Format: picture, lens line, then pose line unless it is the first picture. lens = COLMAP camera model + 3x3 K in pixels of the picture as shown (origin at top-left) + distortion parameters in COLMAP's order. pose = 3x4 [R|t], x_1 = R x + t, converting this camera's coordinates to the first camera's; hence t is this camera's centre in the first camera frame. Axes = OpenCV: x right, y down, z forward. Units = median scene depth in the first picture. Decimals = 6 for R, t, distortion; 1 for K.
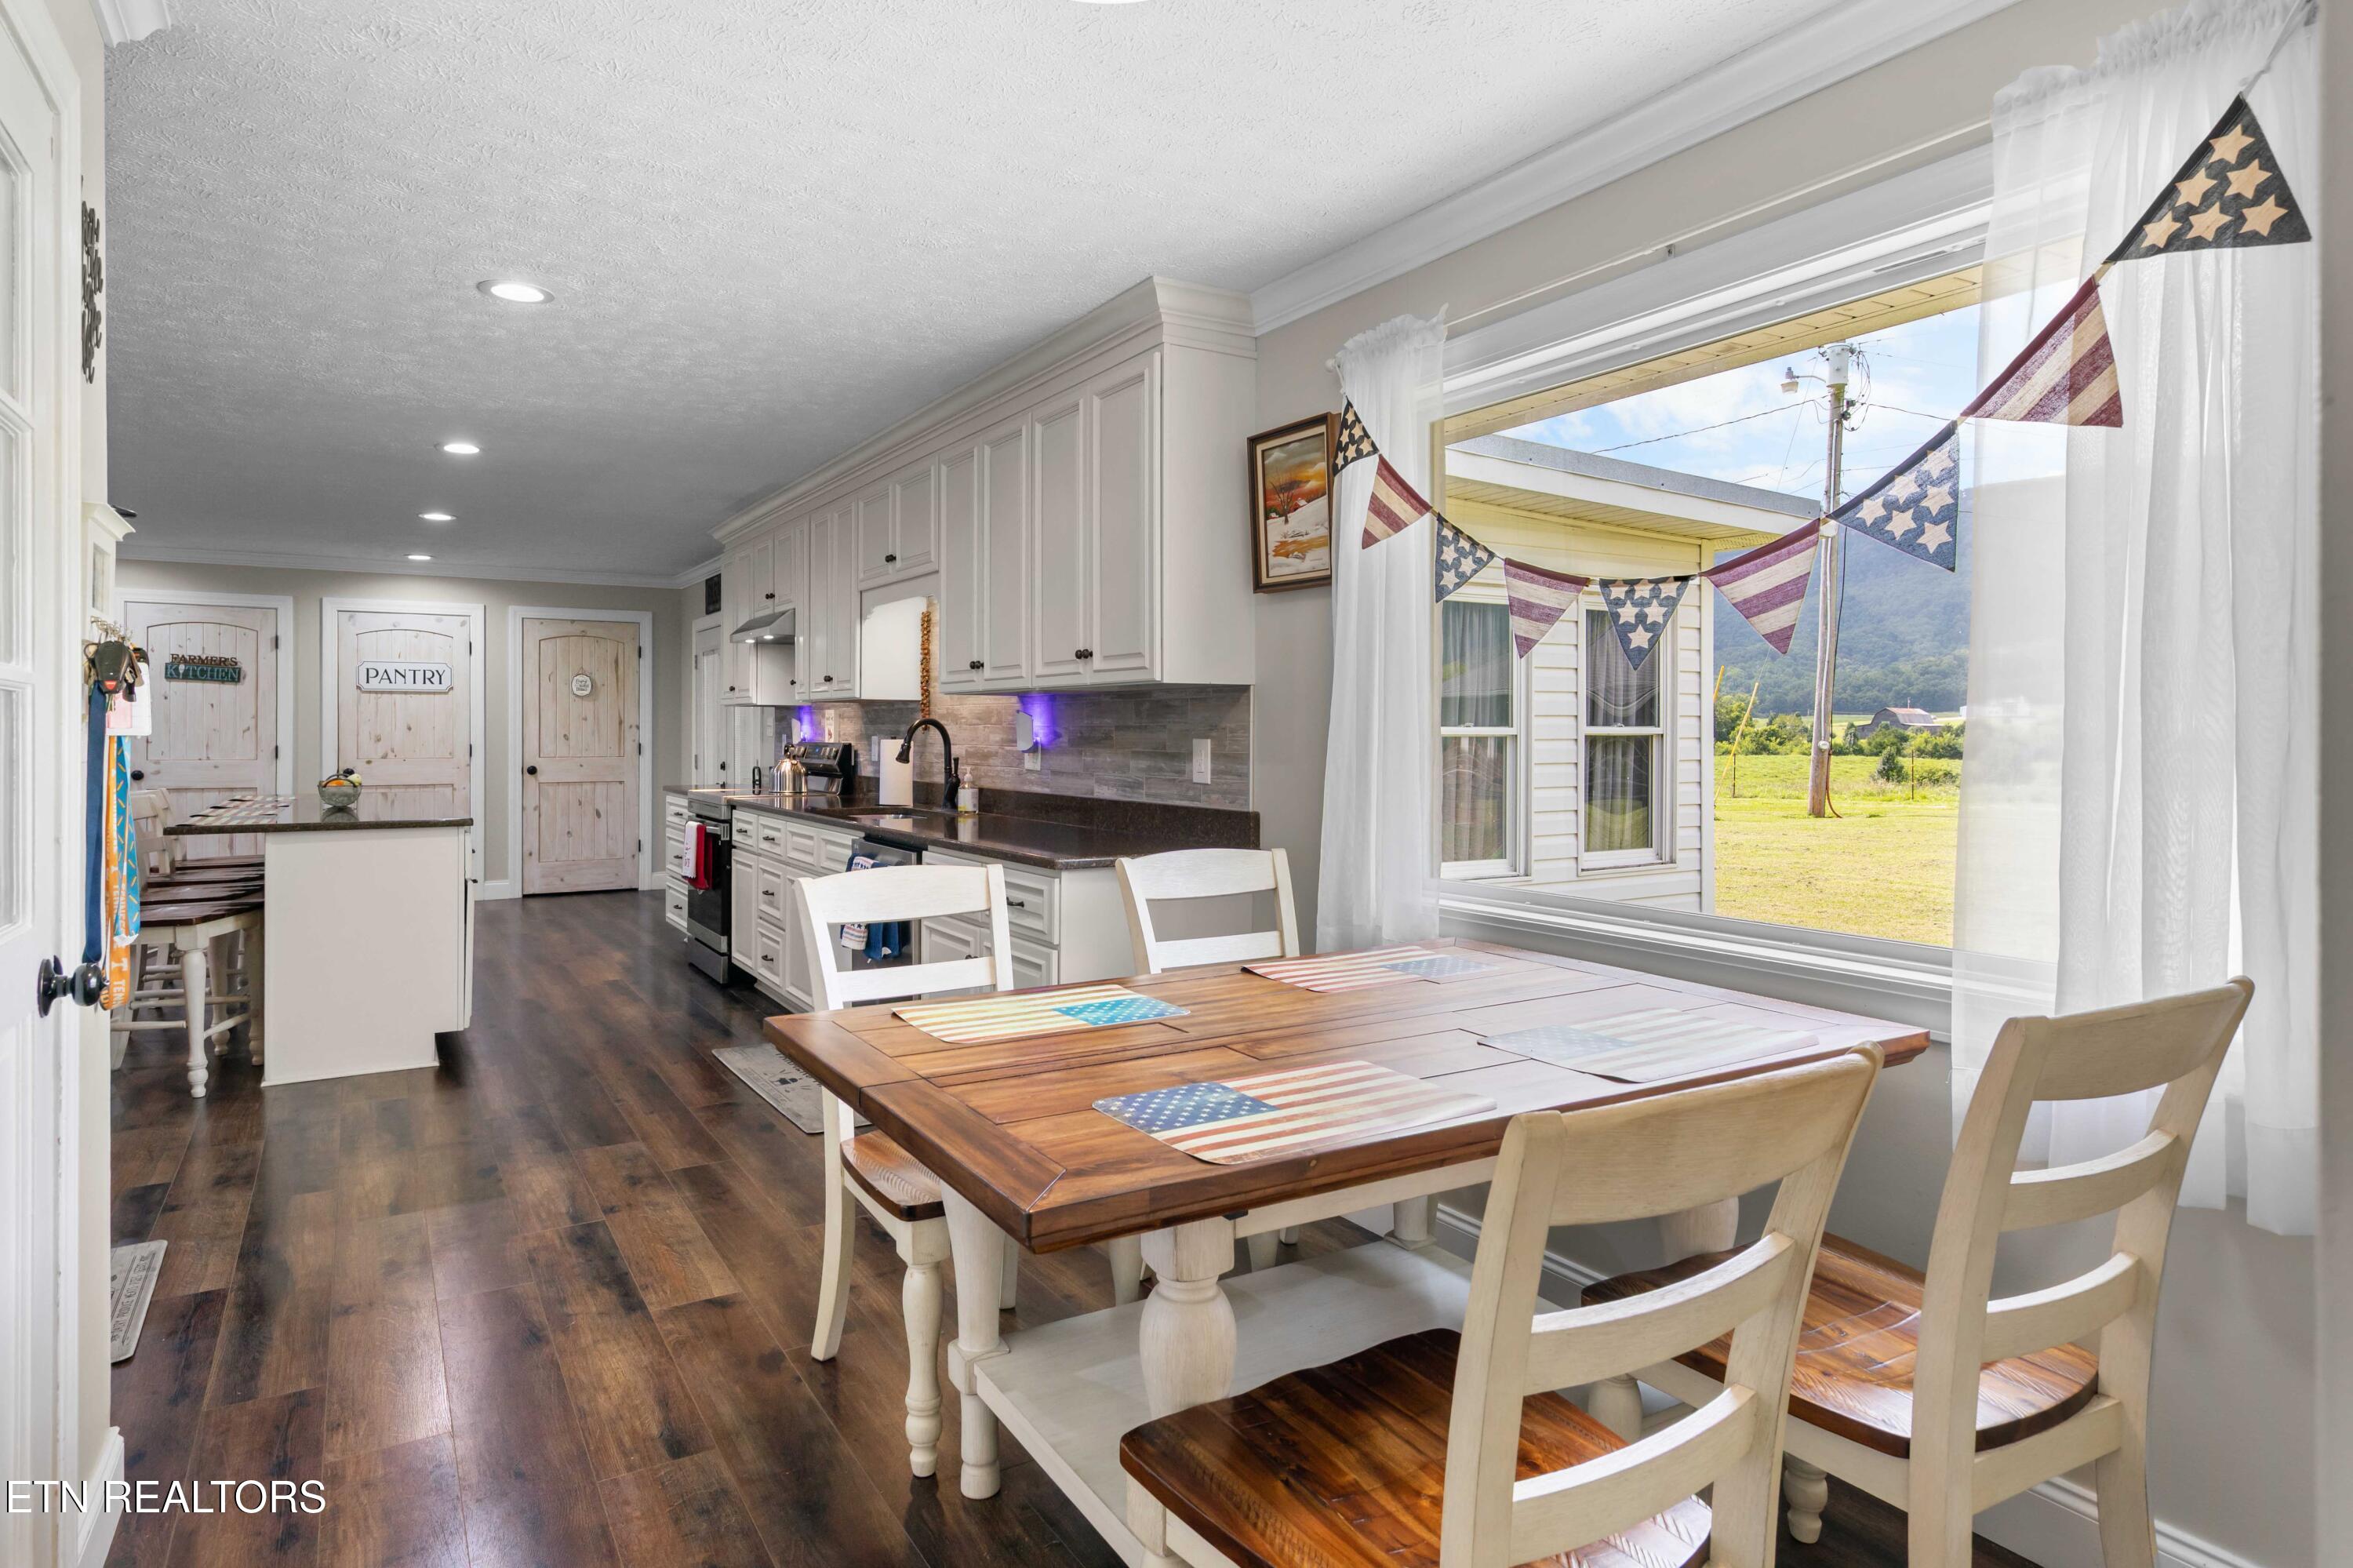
lens RADIAL K [[1296.3, 0, 1106.0], [0, 1296.3, 740.4], [0, 0, 1]] dist [0.007669, -0.000493]
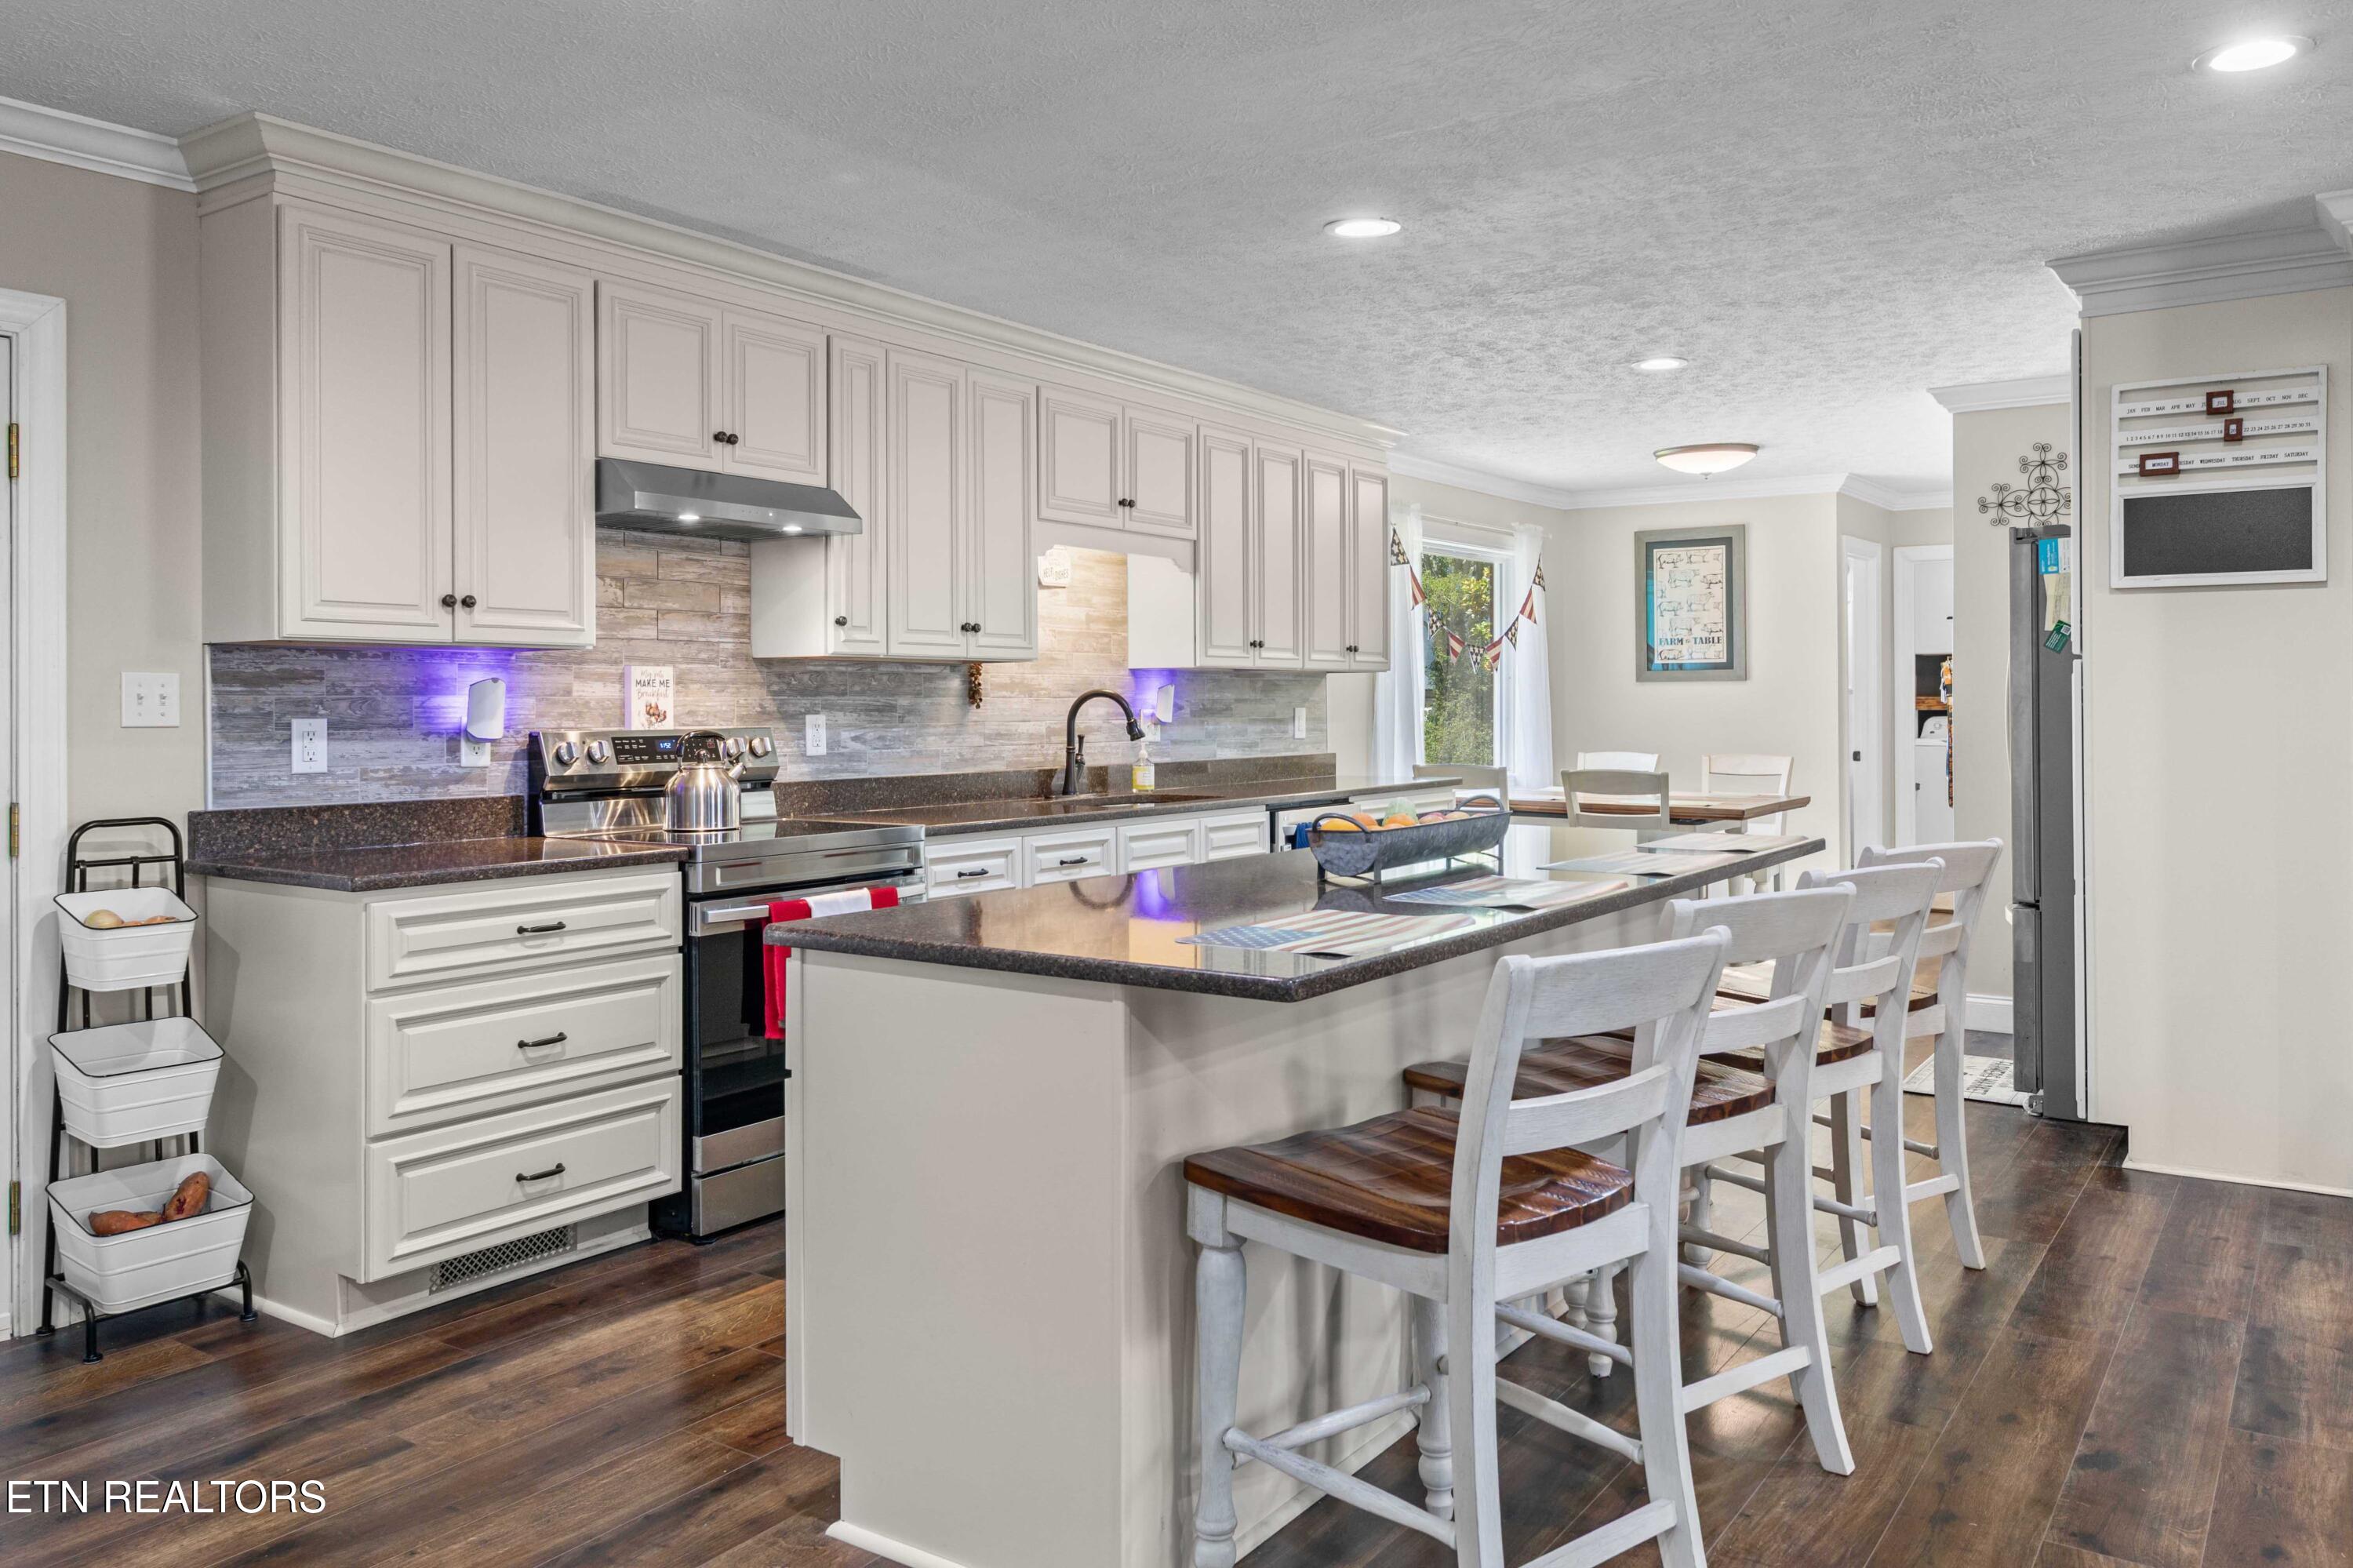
lens RADIAL K [[1716.3, 0, 1171.2], [0, 1716.3, 702.0], [0, 0, 1]] dist [0.005428, 0.005866]
pose [[-0.429580, 0.001106, 0.903028, -1.305185], [0.011138, 0.999930, 0.004074, -0.014163], [-0.902960, 0.011807, -0.429562, 1.585840]]
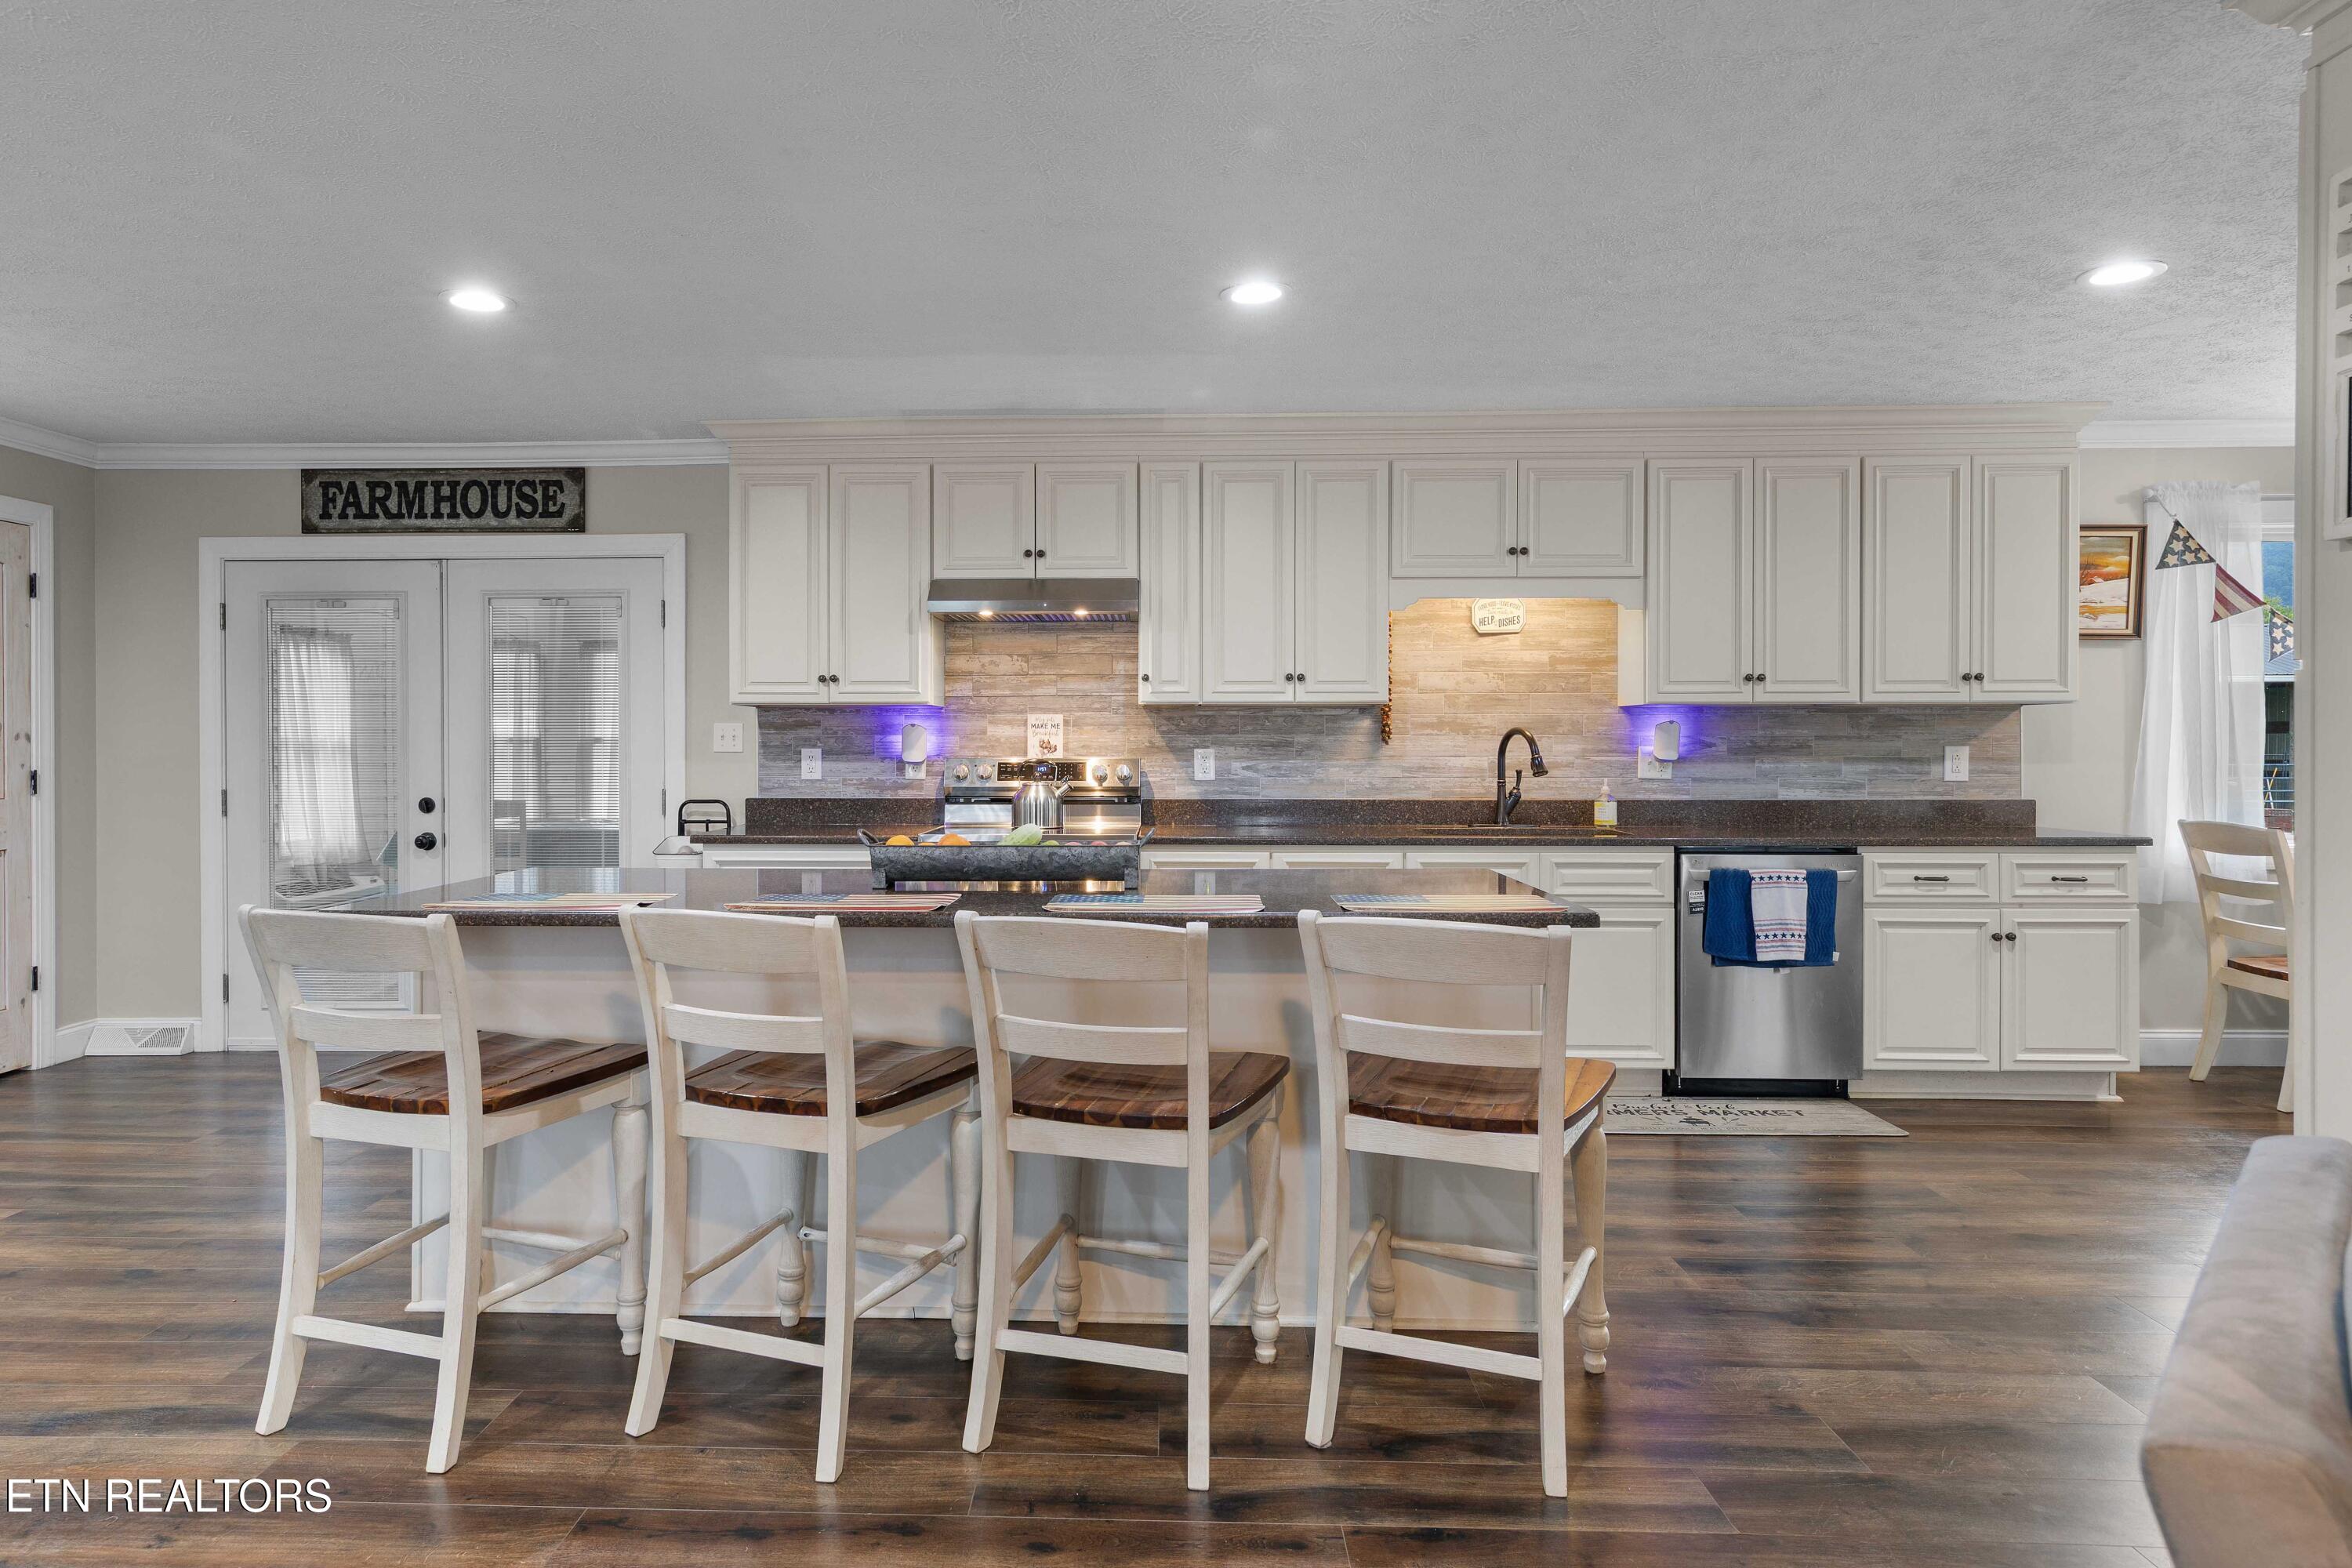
lens RADIAL K [[1395.7, 0, 1117.3], [0, 1395.7, 752.4], [0, 0, 1]] dist [0.014193, -0.006429]
pose [[0.533386, -0.009167, 0.845823, -1.238410], [0.009182, 0.999945, 0.005047, -0.007754], [-0.845822, 0.005074, 0.533440, 0.776446]]
